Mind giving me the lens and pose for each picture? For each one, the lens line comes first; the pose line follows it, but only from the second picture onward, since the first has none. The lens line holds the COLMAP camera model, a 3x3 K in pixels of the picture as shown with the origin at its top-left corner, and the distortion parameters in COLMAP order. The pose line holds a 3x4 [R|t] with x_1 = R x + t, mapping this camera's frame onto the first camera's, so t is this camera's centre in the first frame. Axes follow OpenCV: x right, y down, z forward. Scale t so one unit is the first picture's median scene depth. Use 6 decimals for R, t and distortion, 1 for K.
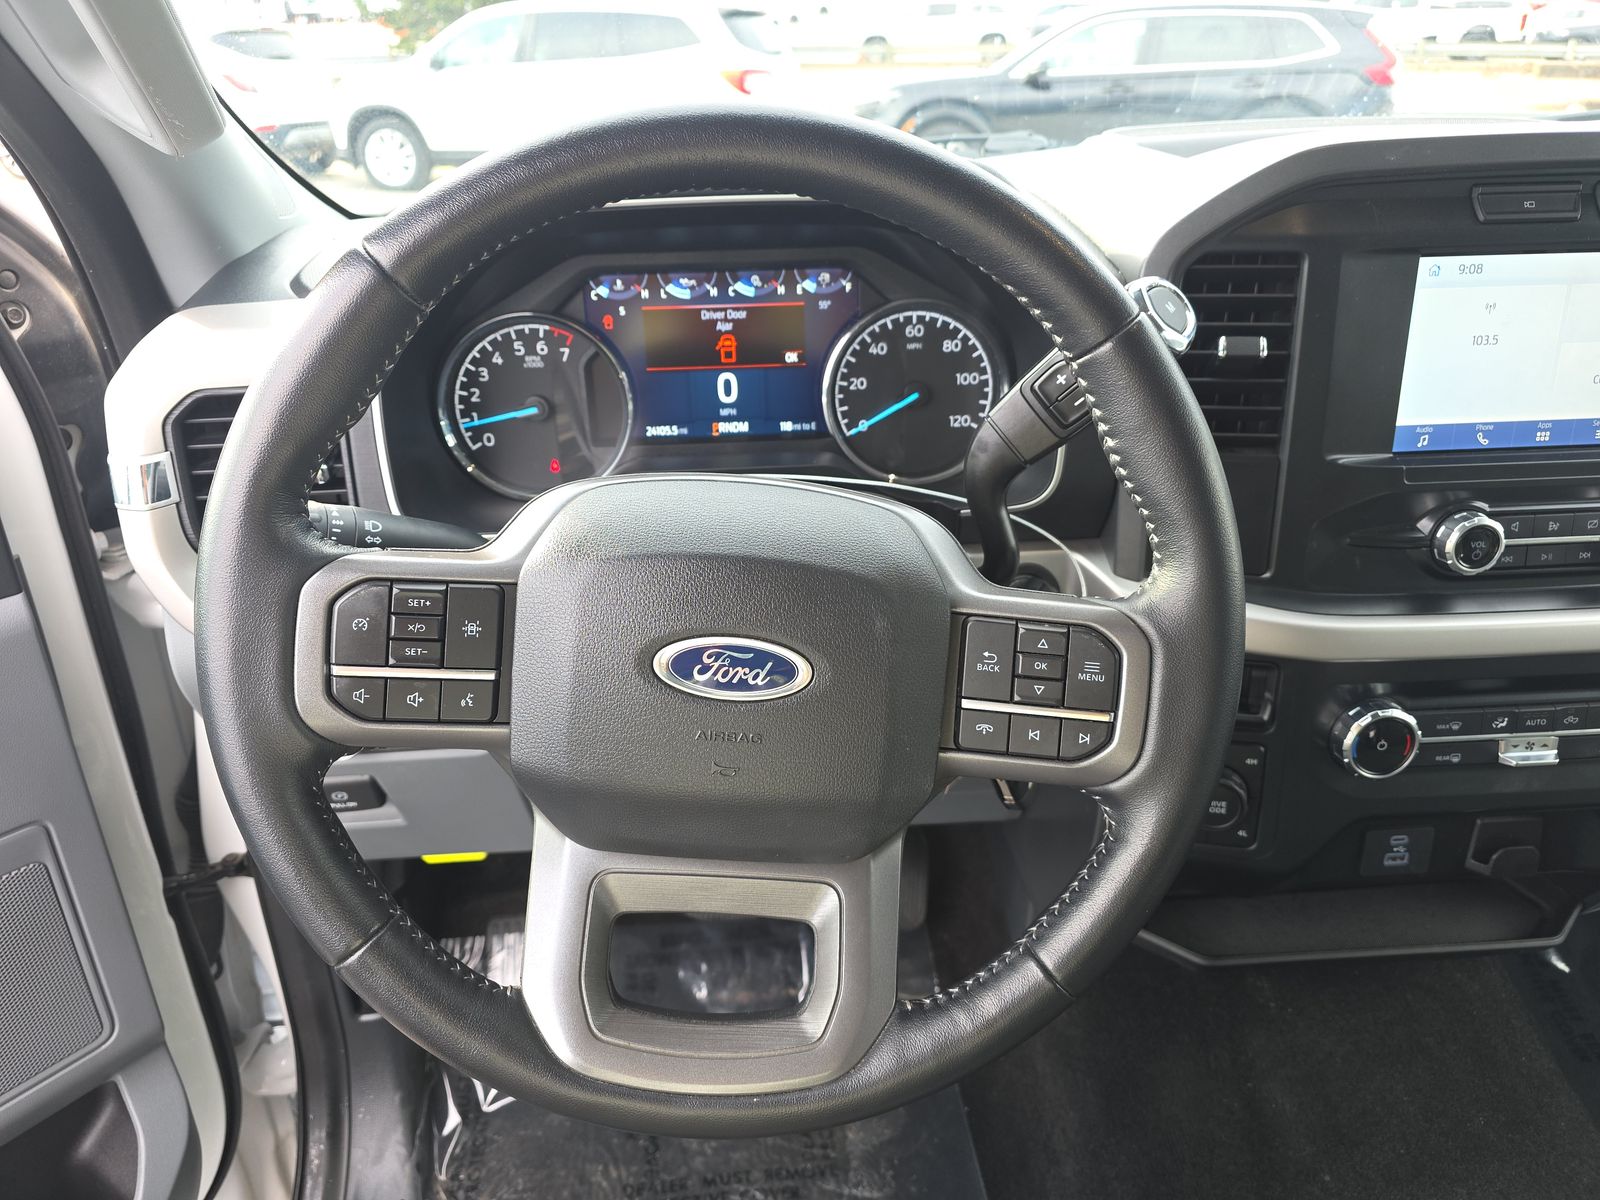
lens RADIAL K [[1075.2, 0, 794.1], [0, 1075.2, 598.8], [0, 0, 1]] dist [-0.000943, -0.001384]
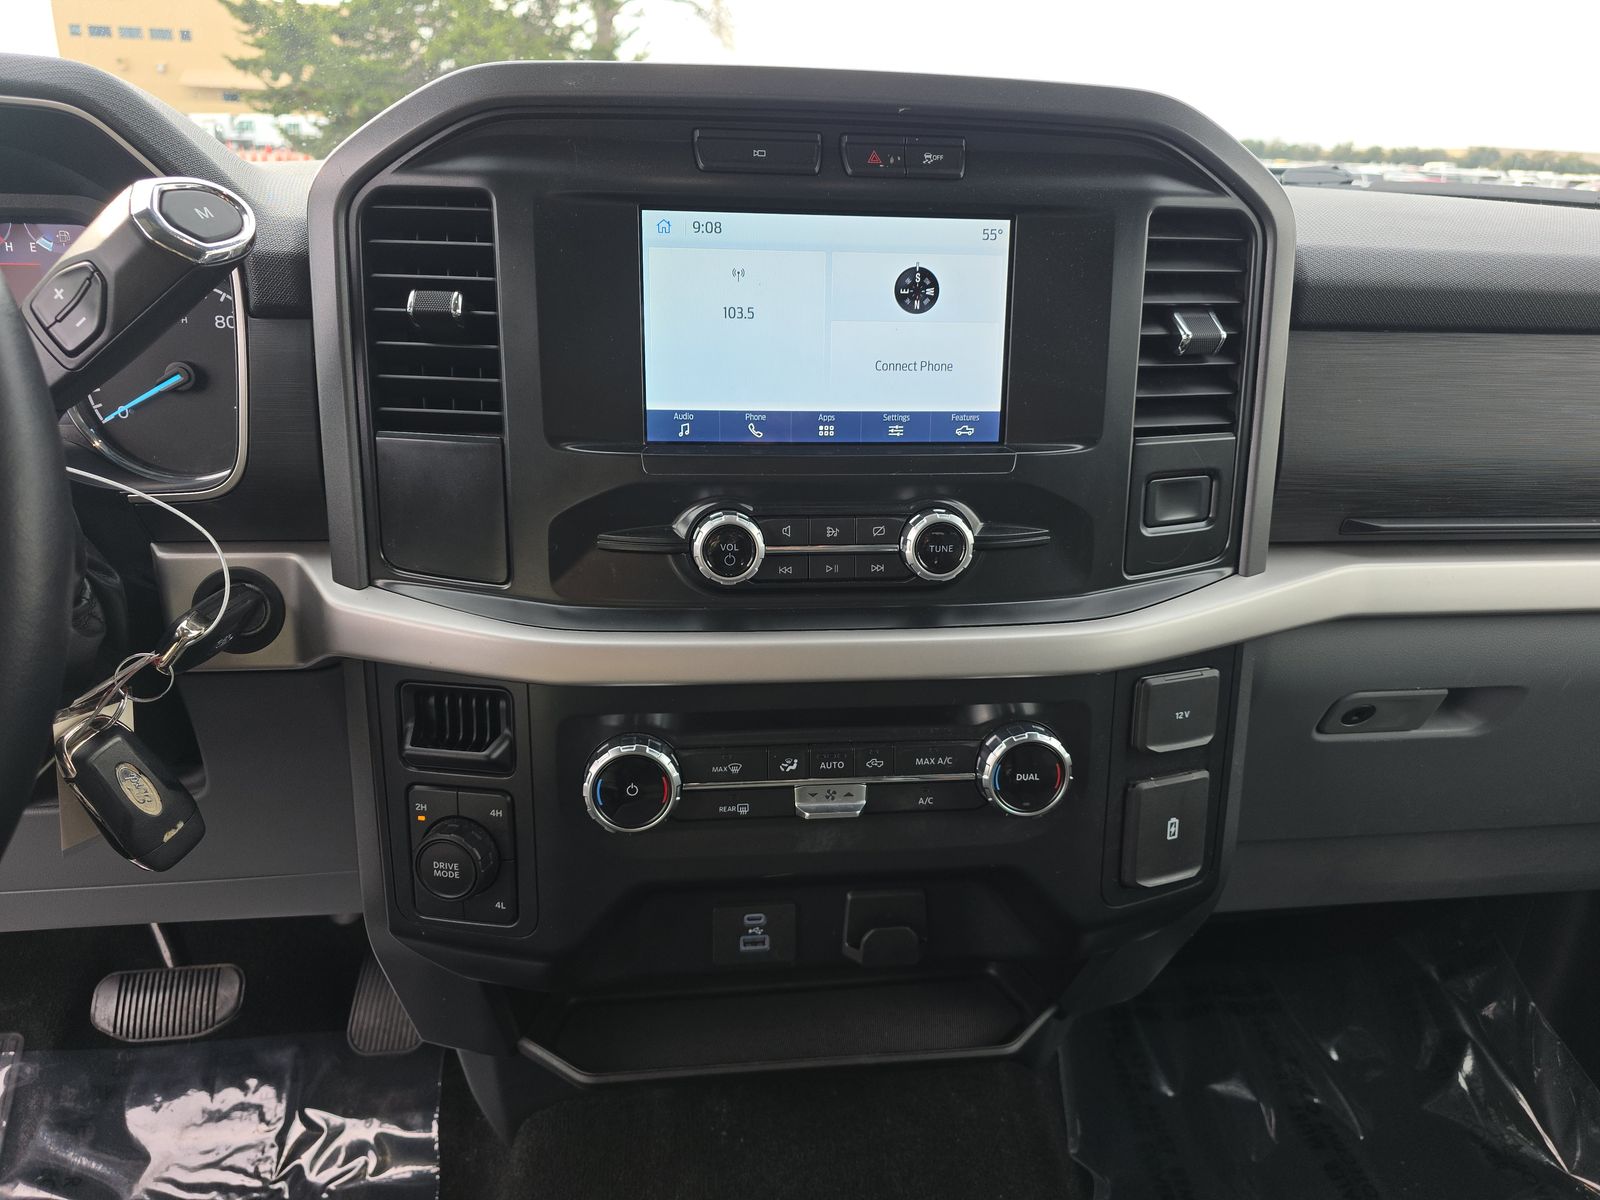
lens RADIAL K [[1087.0, 0, 799.5], [0, 1087.0, 630.8], [0, 0, 1]] dist [0.030564, -0.000465]
pose [[0.995691, 0.017754, 0.091023, 0.522403], [-0.008753, 0.995113, -0.098353, 0.083859], [-0.092324, 0.097133, 0.990980, 0.129145]]
